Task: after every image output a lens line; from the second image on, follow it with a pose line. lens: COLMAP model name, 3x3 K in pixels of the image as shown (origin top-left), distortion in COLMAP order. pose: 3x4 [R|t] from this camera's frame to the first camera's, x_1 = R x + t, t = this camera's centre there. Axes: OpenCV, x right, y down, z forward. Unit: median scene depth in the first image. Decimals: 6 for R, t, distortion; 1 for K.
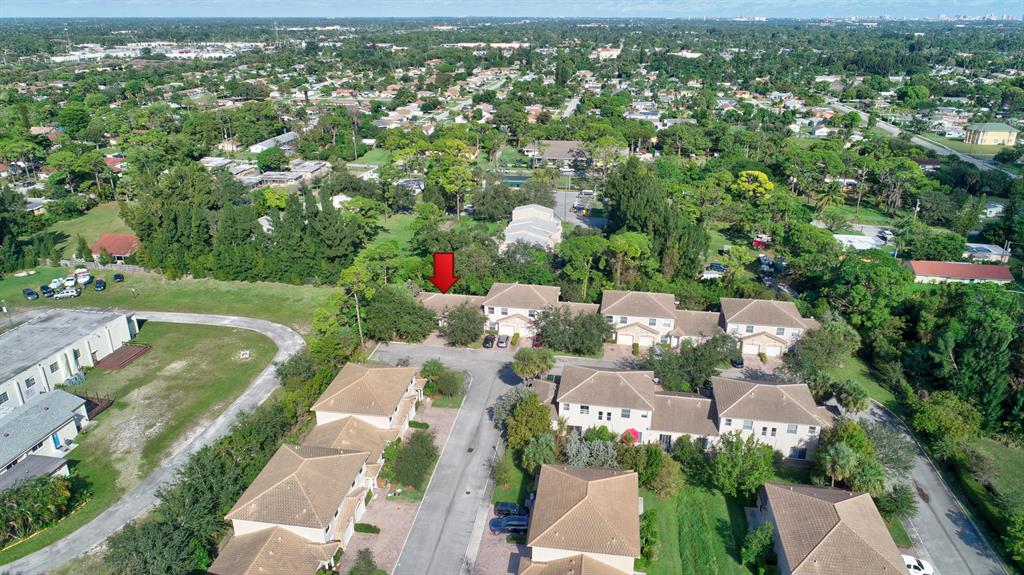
lens RADIAL K [[685.5, 0, 512.0], [0, 685.5, 287.5], [0, 0, 1]] dist [0.002874, 0.000768]
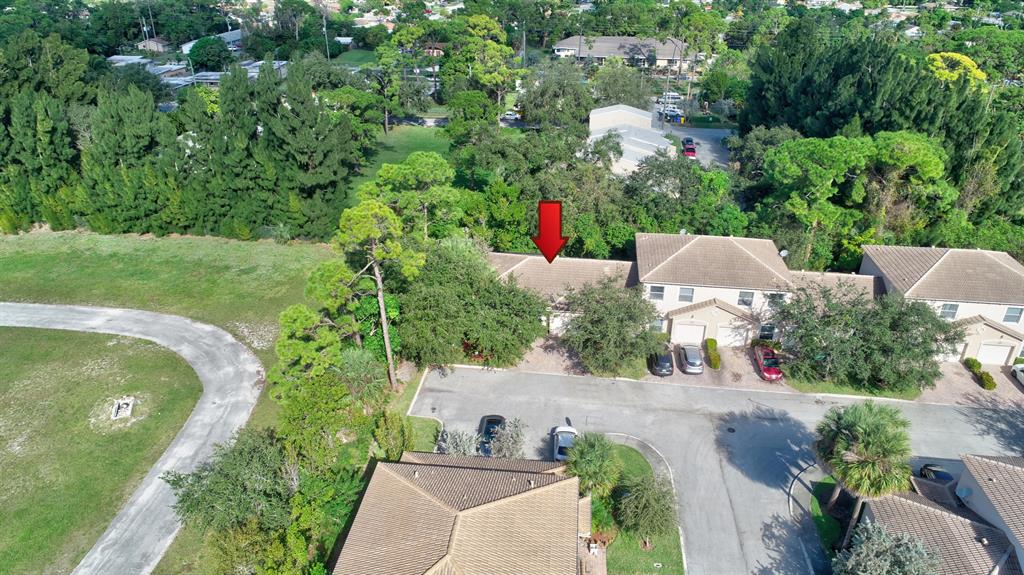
lens RADIAL K [[691.4, 0, 512.0], [0, 691.4, 287.5], [0, 0, 1]] dist [-0.000576, 0.002239]
pose [[0.998917, -0.016990, 0.043305, -0.144642], [0.013261, 0.996294, 0.084985, -0.011583], [-0.044588, -0.084319, 0.995441, 0.504238]]
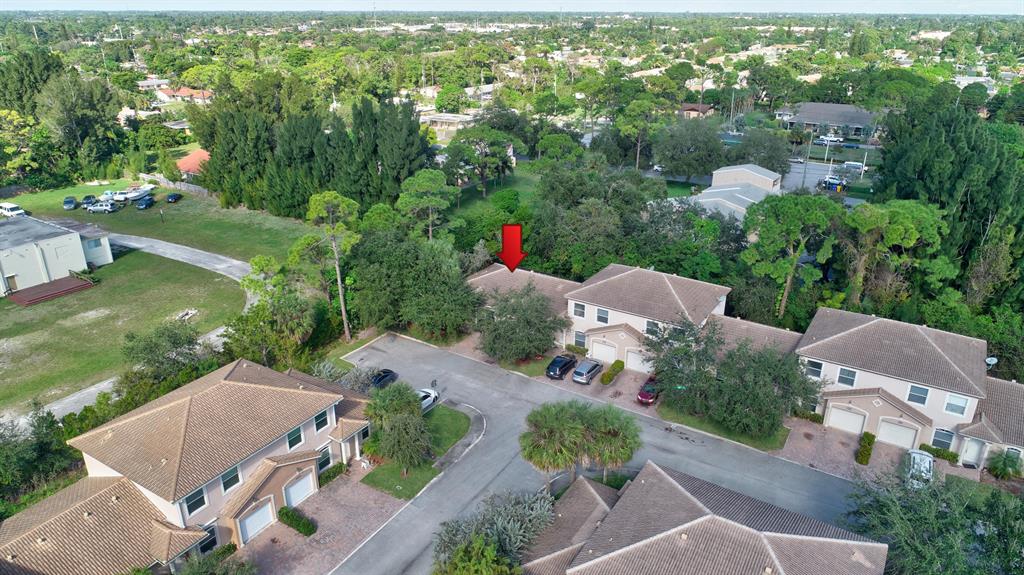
lens RADIAL K [[685.5, 0, 512.0], [0, 685.5, 287.5], [0, 0, 1]] dist [0.002874, 0.000768]
pose [[0.922568, 0.147332, -0.356598, 0.103663], [-0.145014, 0.988866, 0.033389, 0.005699], [0.357547, 0.020908, 0.933661, 0.461639]]
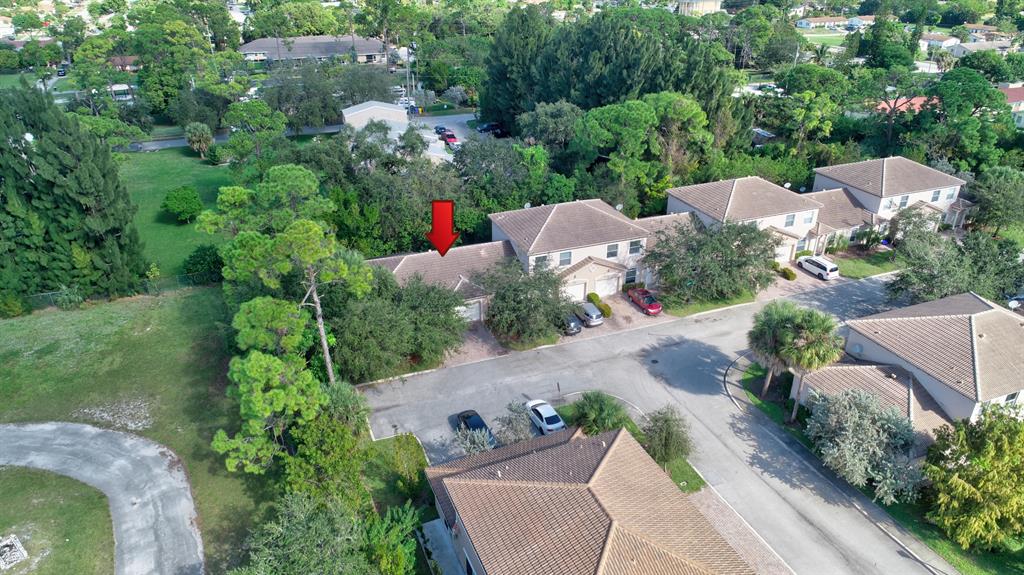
lens RADIAL K [[691.4, 0, 512.0], [0, 691.4, 287.5], [0, 0, 1]] dist [-0.000576, 0.002239]
pose [[0.852391, -0.237706, 0.465753, -0.279168], [0.197154, 0.971063, 0.134782, -0.020830], [-0.484314, -0.023062, 0.874590, 0.537539]]
